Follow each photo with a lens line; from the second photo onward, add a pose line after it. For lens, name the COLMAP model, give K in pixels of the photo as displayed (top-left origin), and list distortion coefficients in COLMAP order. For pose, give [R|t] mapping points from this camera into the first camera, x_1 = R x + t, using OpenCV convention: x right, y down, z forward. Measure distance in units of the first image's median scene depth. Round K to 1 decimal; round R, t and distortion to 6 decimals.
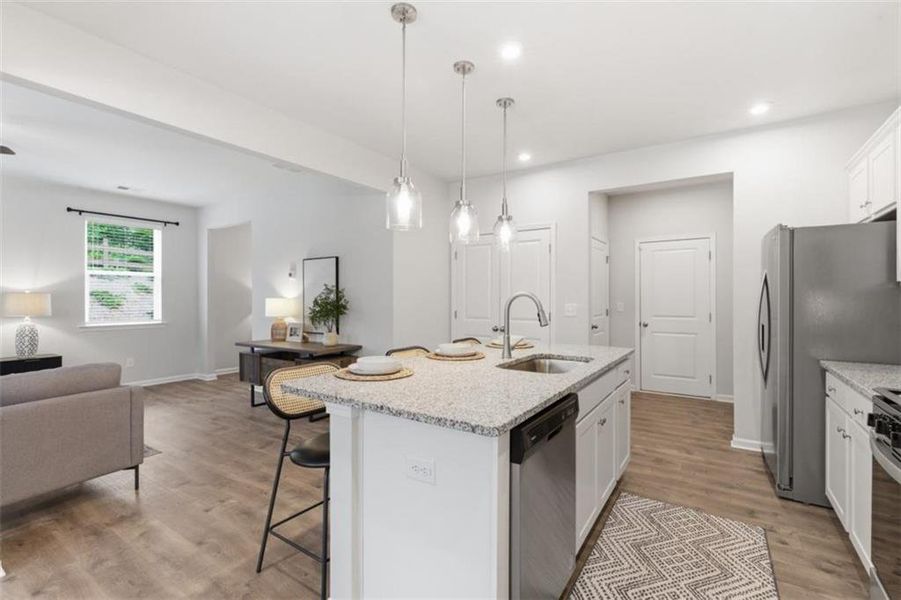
lens RADIAL K [[405.1, 0, 455.2], [0, 405.1, 298.4], [0, 0, 1]] dist [0.003641, 0.000545]
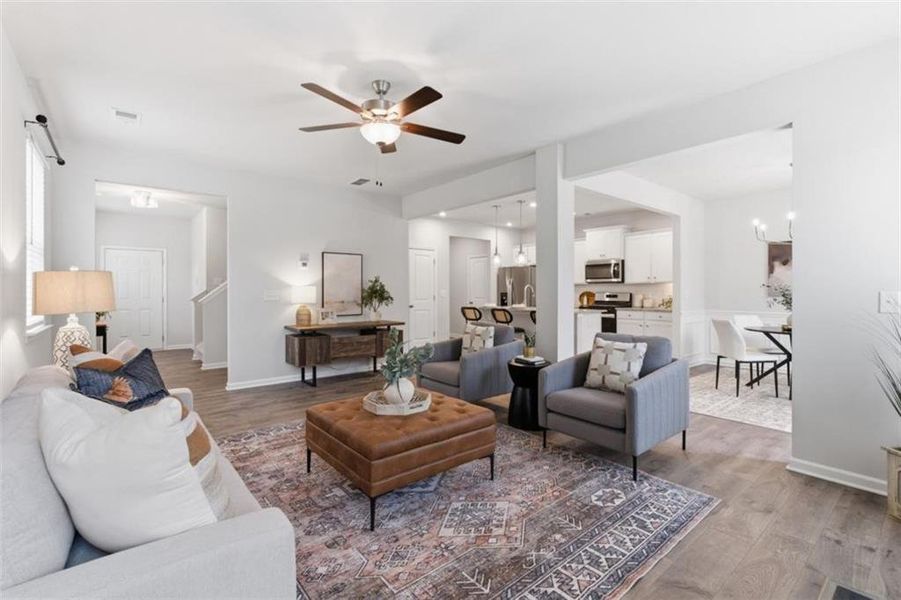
lens RADIAL K [[408.1, 0, 455.6], [0, 408.1, 288.3], [0, 0, 1]] dist [-0.001220, 0.001503]
pose [[0.288407, 0.006012, 0.957489, -1.514989], [0.001287, 0.999977, -0.006666, 0.015370], [-0.957507, 0.003155, 0.288393, 0.353495]]
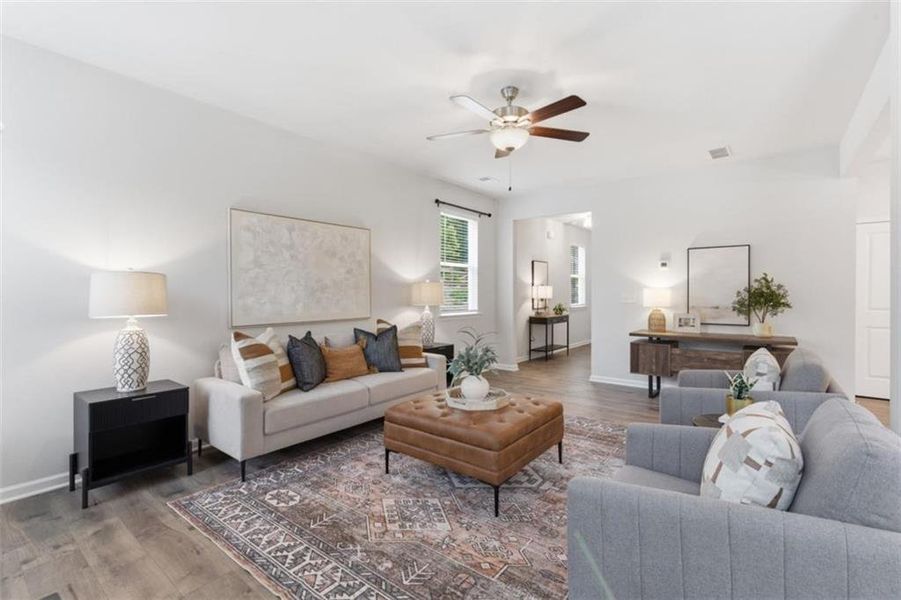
lens RADIAL K [[408.1, 0, 454.9], [0, 408.1, 297.6], [0, 0, 1]] dist [-0.001220, 0.001503]
pose [[0.996813, 0.002667, -0.079725, -0.951229], [-0.001910, 0.999952, 0.009573, 0.015756], [0.079747, -0.009390, 0.996771, -0.021822]]
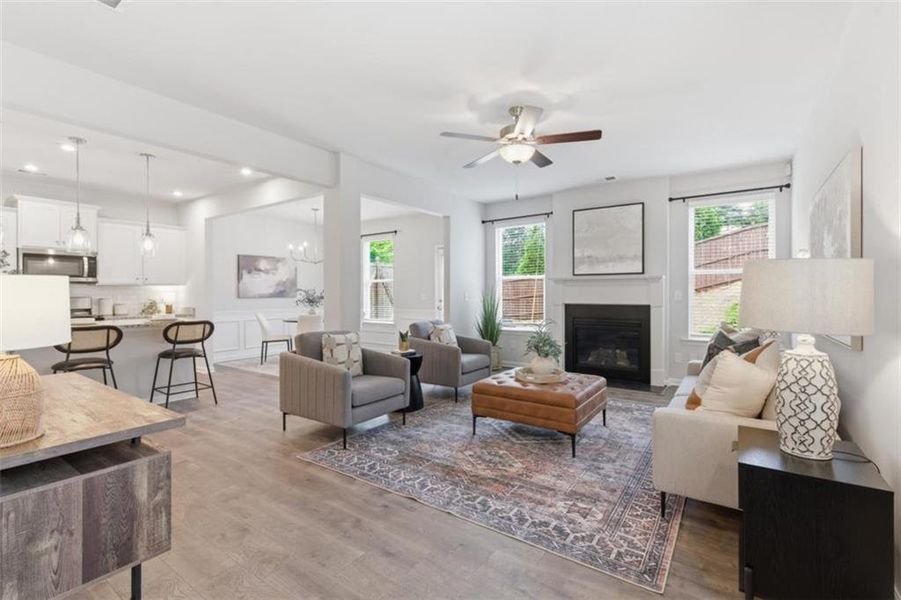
lens RADIAL K [[408.1, 0, 450.7], [0, 408.1, 292.3], [0, 0, 1]] dist [-0.001220, 0.001503]
pose [[-0.999458, 0.004905, 0.032550, -0.817413], [0.004955, 0.999987, 0.001471, 0.012518], [-0.032543, 0.001632, -0.999469, 1.411131]]
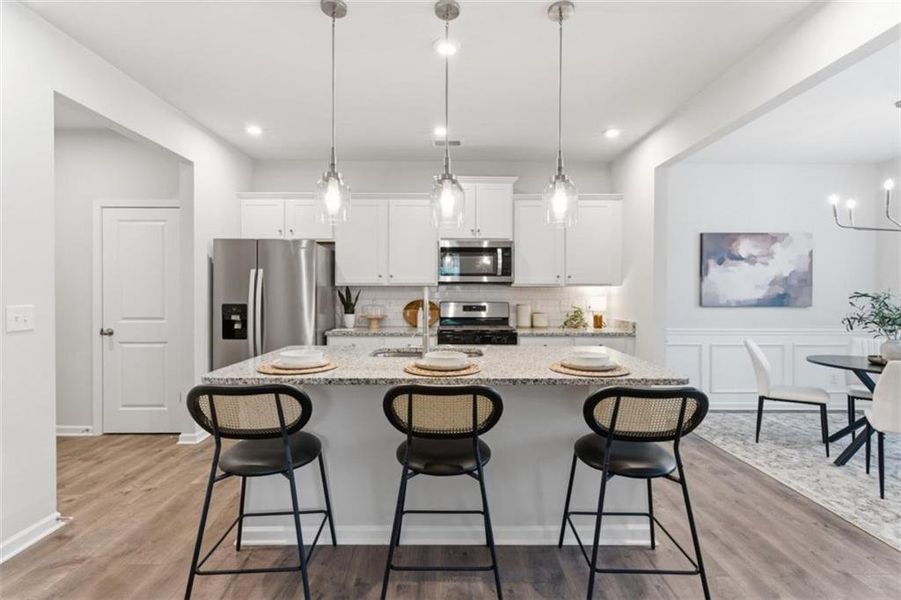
lens RADIAL K [[408.1, 0, 451.3], [0, 408.1, 293.4], [0, 0, 1]] dist [-0.001220, 0.001503]
pose [[-0.554918, -0.006714, 0.831878, -0.371867], [-0.001762, 0.999975, 0.006896, -0.003618], [-0.831903, 0.002361, -0.554915, 0.808543]]
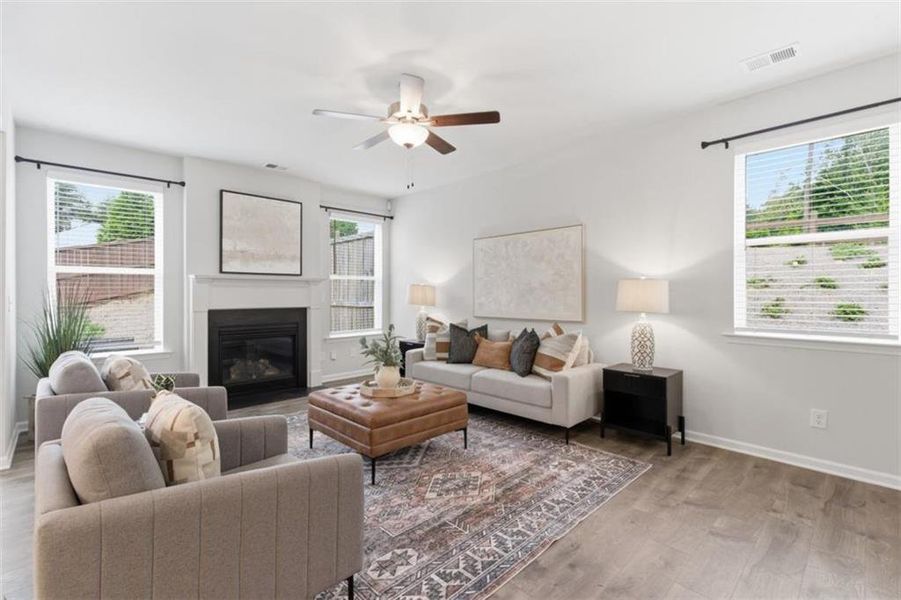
lens RADIAL K [[408.1, 0, 450.0], [0, 408.1, 295.4], [0, 0, 1]] dist [-0.001220, 0.001503]
pose [[-0.217666, 0.006589, -0.976001, -0.292936], [-0.001520, 0.999974, 0.007090, 0.010333], [0.976022, 0.003026, -0.217651, 0.866563]]
